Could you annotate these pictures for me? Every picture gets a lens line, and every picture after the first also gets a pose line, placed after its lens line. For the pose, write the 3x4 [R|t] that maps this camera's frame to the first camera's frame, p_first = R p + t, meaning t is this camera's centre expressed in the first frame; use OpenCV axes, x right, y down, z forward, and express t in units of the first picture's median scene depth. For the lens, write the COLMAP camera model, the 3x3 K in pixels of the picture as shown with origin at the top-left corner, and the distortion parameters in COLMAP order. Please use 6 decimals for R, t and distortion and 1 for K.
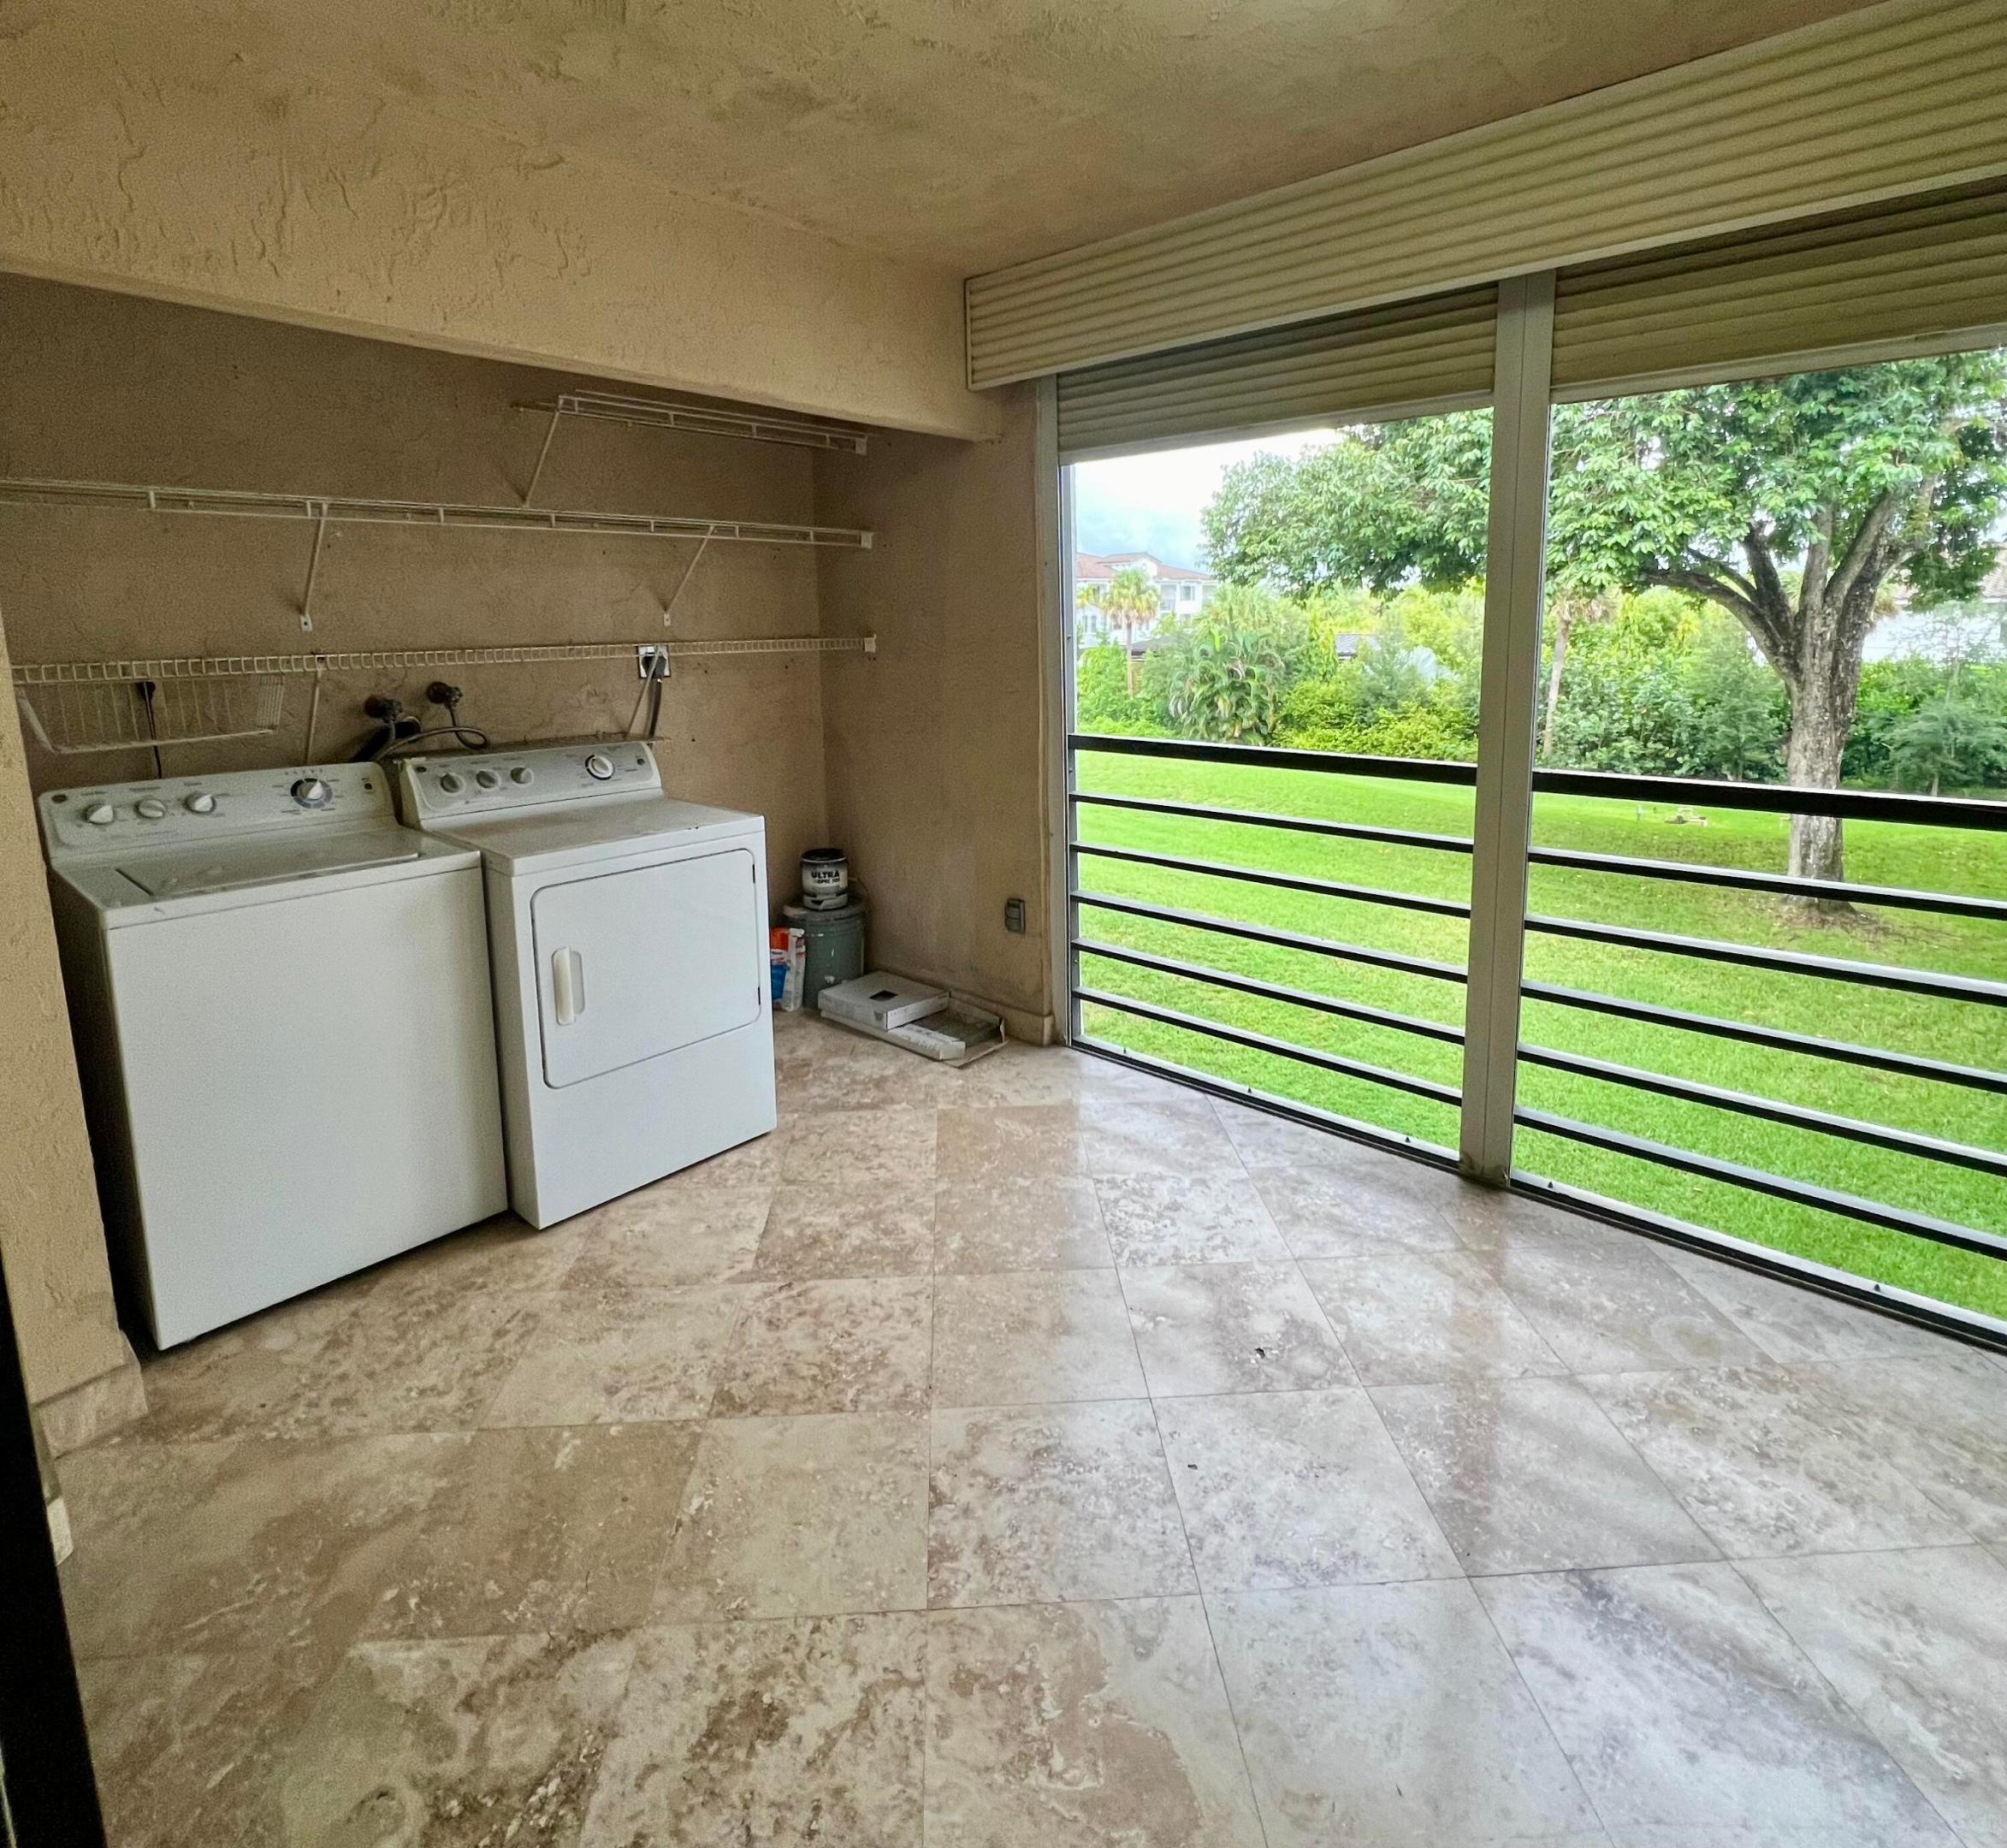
lens RADIAL K [[1634.4, 0, 1003.5], [0, 1634.4, 924.0], [0, 0, 1]] dist [0.004448, -0.000457]
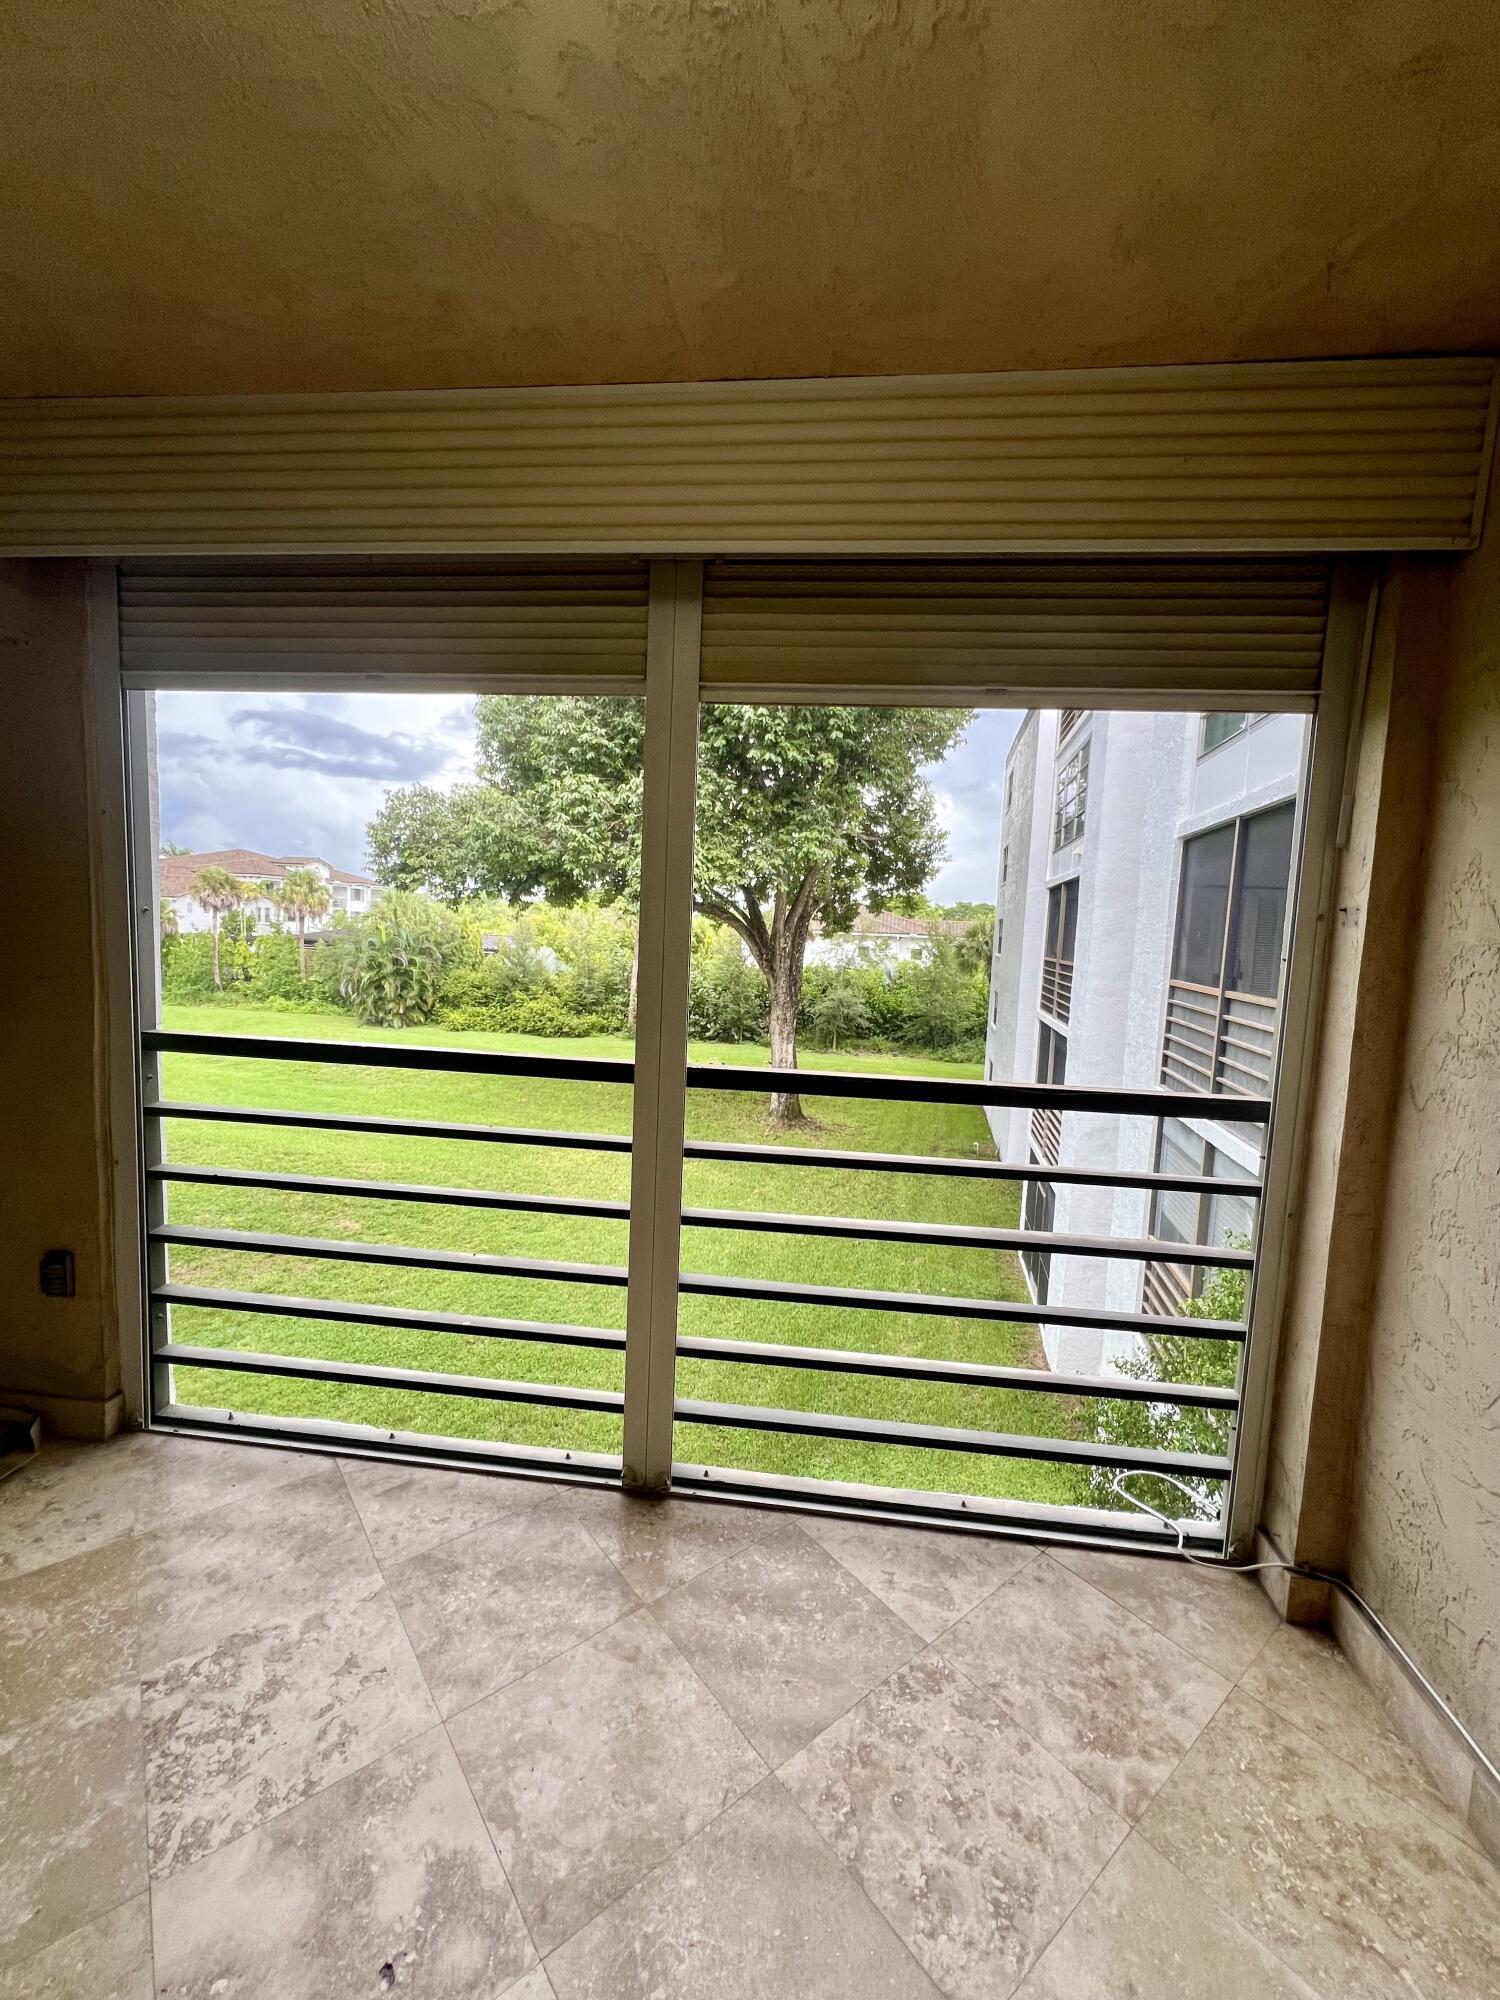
lens RADIAL K [[804.0, 0, 676.3], [0, 804.0, 998.3], [0, 0, 1]] dist [-0.000216, -0.000115]
pose [[0.905092, 0.009282, 0.425114, 0.074780], [0.037393, 0.994151, -0.101319, -0.058389], [-0.423568, 0.107599, 0.899451, 0.379496]]
